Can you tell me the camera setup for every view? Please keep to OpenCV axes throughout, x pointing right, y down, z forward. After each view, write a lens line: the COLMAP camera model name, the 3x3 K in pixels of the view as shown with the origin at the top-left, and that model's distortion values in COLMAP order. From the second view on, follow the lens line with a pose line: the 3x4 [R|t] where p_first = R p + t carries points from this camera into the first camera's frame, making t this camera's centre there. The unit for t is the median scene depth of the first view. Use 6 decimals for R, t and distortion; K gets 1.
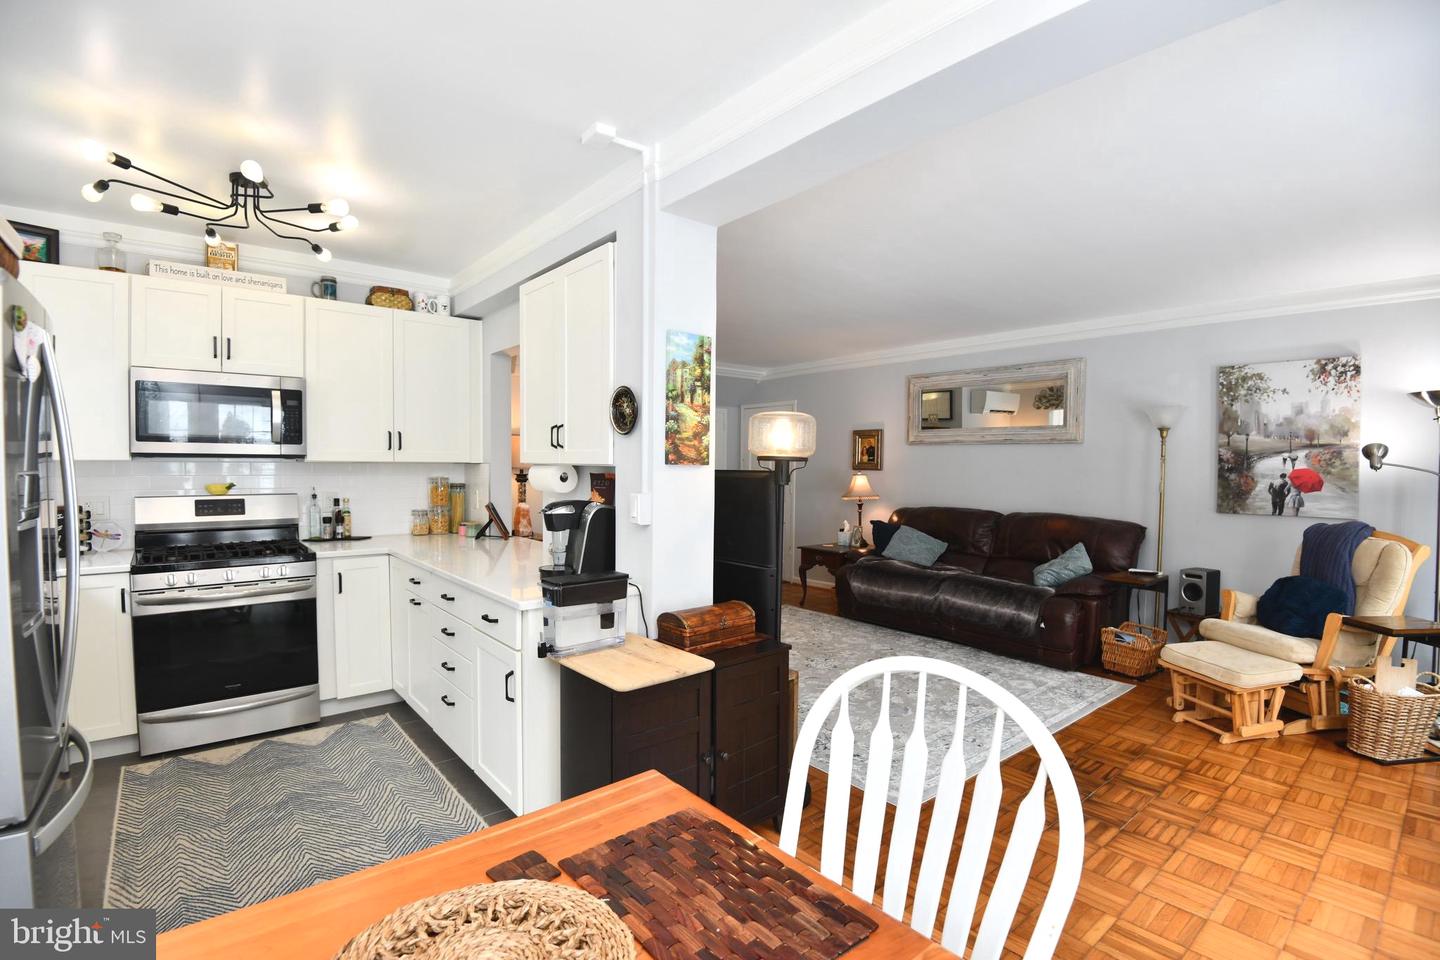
lens RADIAL K [[663.4, 0, 720.0], [0, 663.4, 480.0], [0, 0, 1]] dist [0.001550, -0.040744]
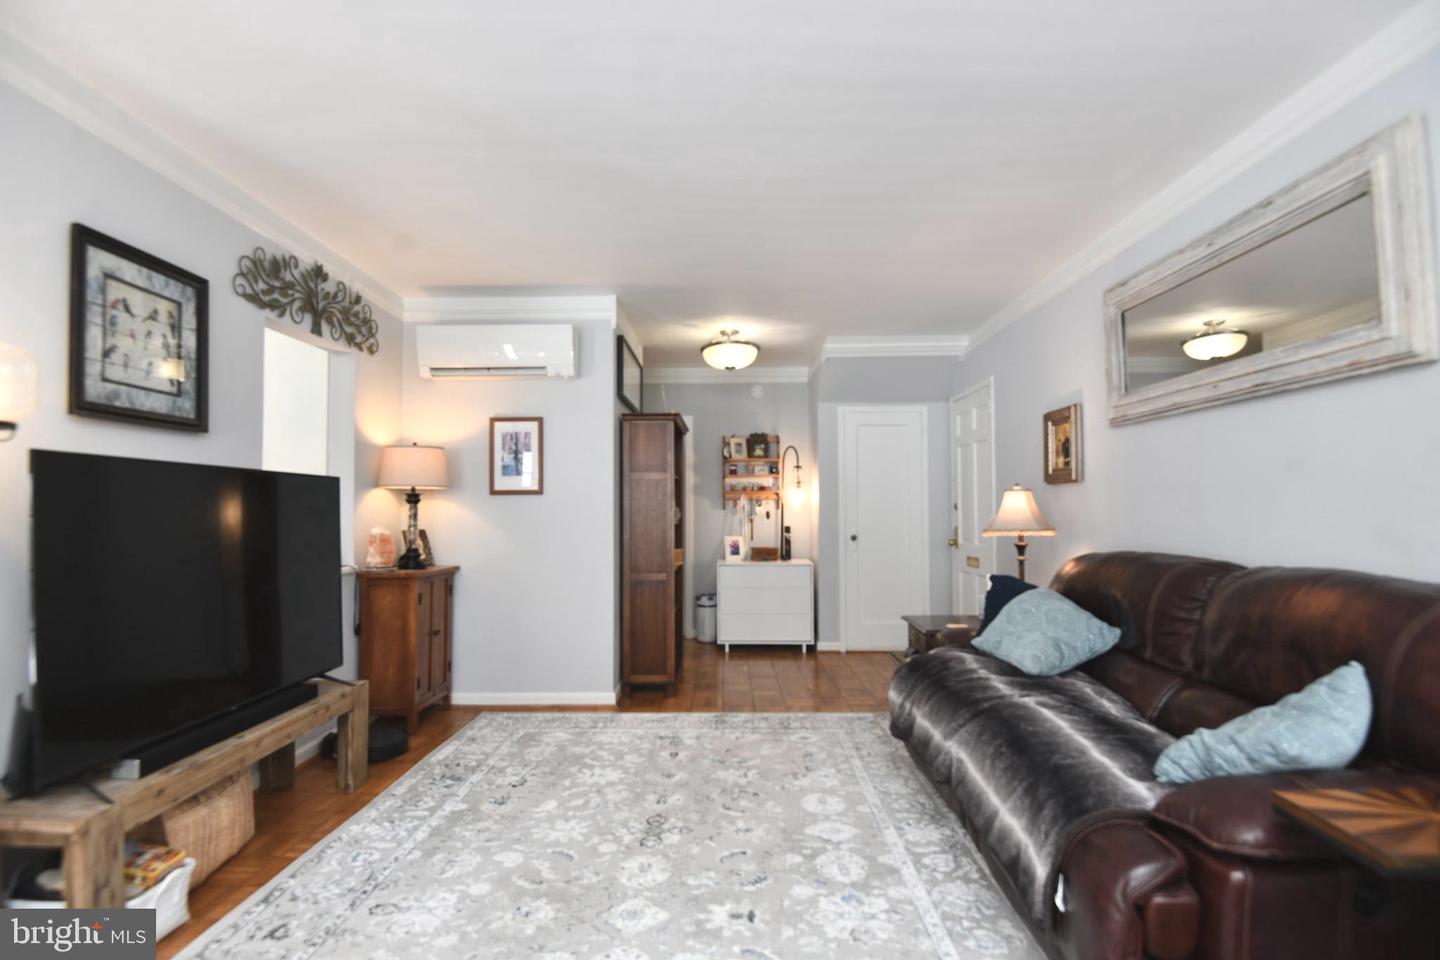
lens RADIAL K [[700.4, 0, 720.0], [0, 700.4, 480.0], [0, 0, 1]] dist [0.000844, -0.026967]
pose [[0.762590, -0.042564, -0.645481, 0.575918], [-0.000821, 0.997768, -0.066764, 0.031536], [0.646882, 0.051444, 0.760853, 0.599028]]
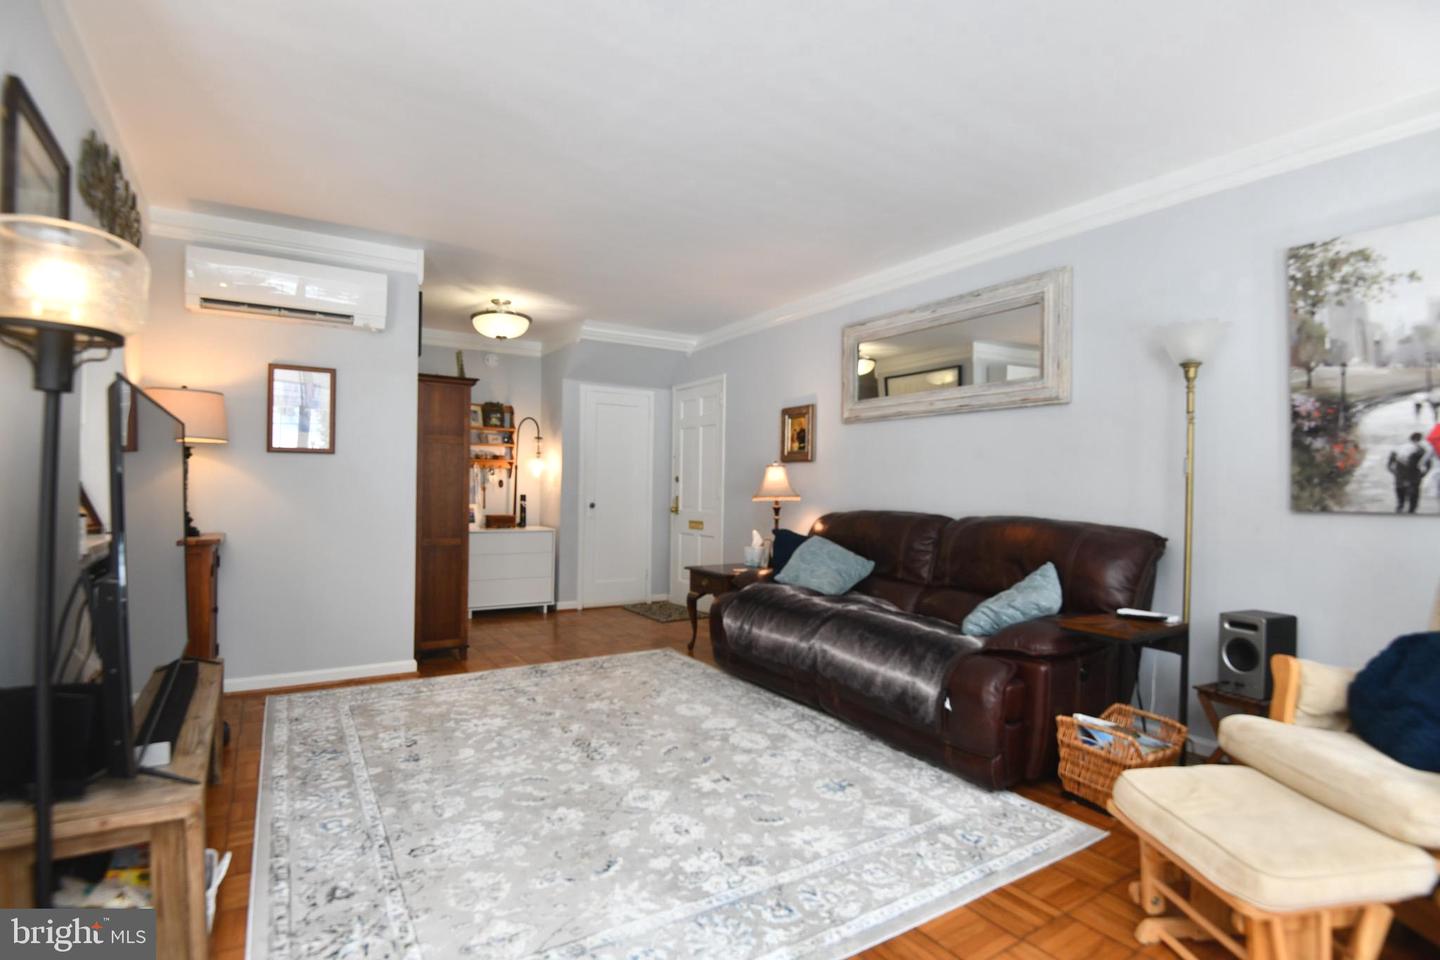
lens RADIAL K [[700.4, 0, 720.0], [0, 700.4, 480.0], [0, 0, 1]] dist [0.000844, -0.026967]
pose [[0.991975, 0.001246, -0.126427, 0.359963], [-0.005608, 0.999401, -0.034152, 0.047152], [0.126308, 0.034587, 0.991388, 0.365927]]
